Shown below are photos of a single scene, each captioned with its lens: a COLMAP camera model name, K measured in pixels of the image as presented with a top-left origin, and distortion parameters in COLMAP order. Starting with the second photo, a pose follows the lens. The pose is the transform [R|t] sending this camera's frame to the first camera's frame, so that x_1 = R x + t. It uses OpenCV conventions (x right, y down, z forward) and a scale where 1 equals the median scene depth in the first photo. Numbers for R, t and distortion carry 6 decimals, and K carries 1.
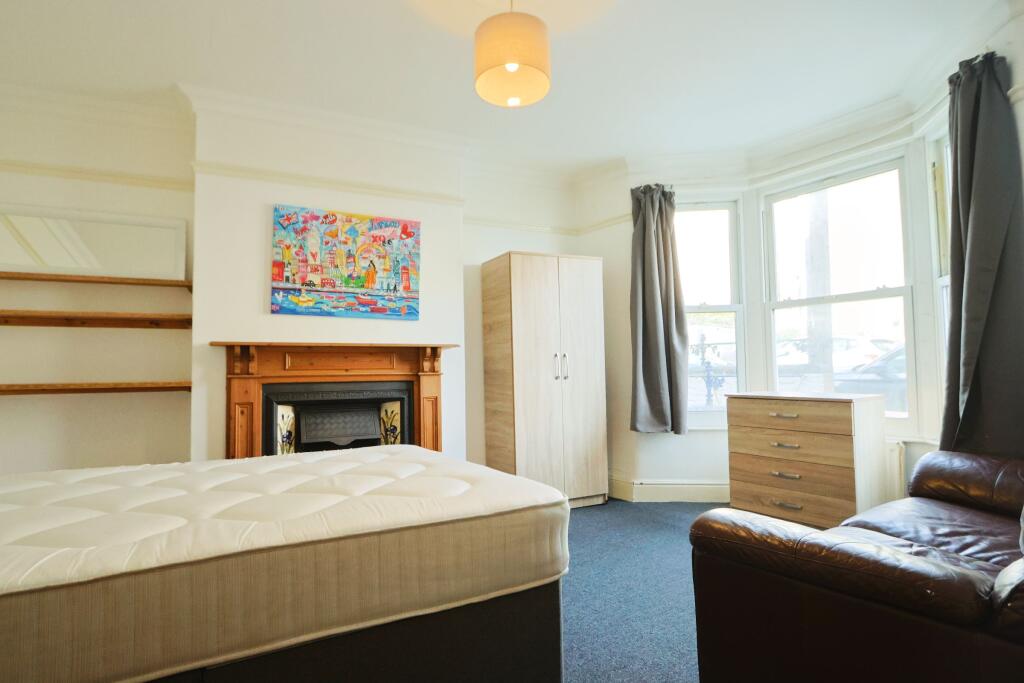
lens RADIAL K [[518.7, 0, 508.1], [0, 518.7, 343.8], [0, 0, 1]] dist [-0.018142, 0.002704]
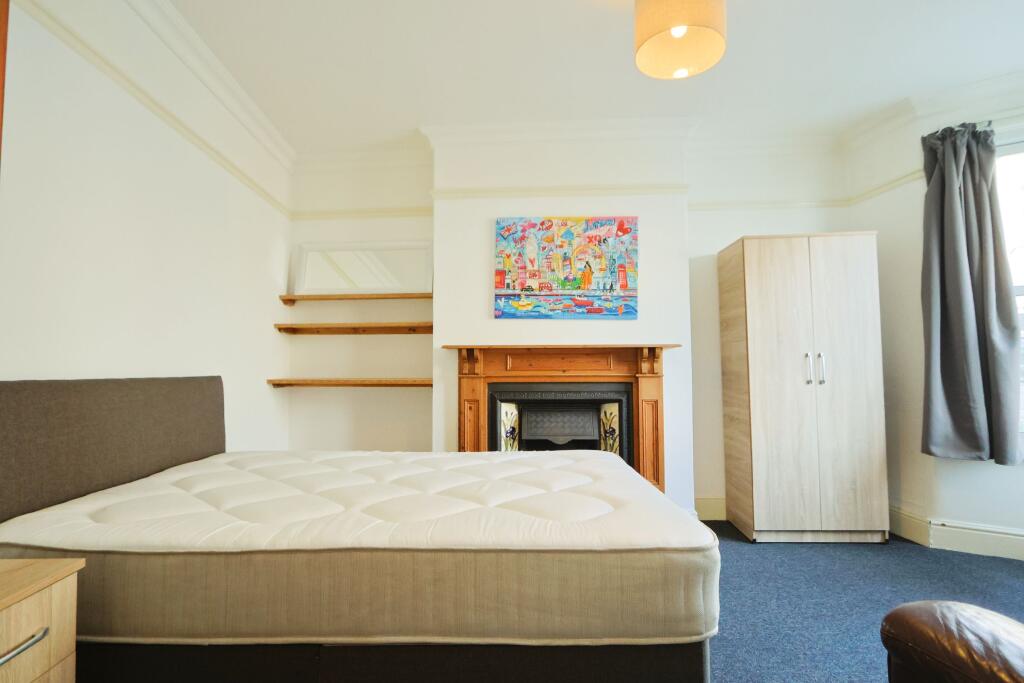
lens RADIAL K [[518.7, 0, 508.4], [0, 518.7, 337.7], [0, 0, 1]] dist [-0.018142, 0.002704]
pose [[0.873315, -0.016256, -0.486884, 0.087524], [0.016021, 0.999861, -0.004646, -0.010937], [0.486892, -0.003743, 0.873454, 0.049670]]
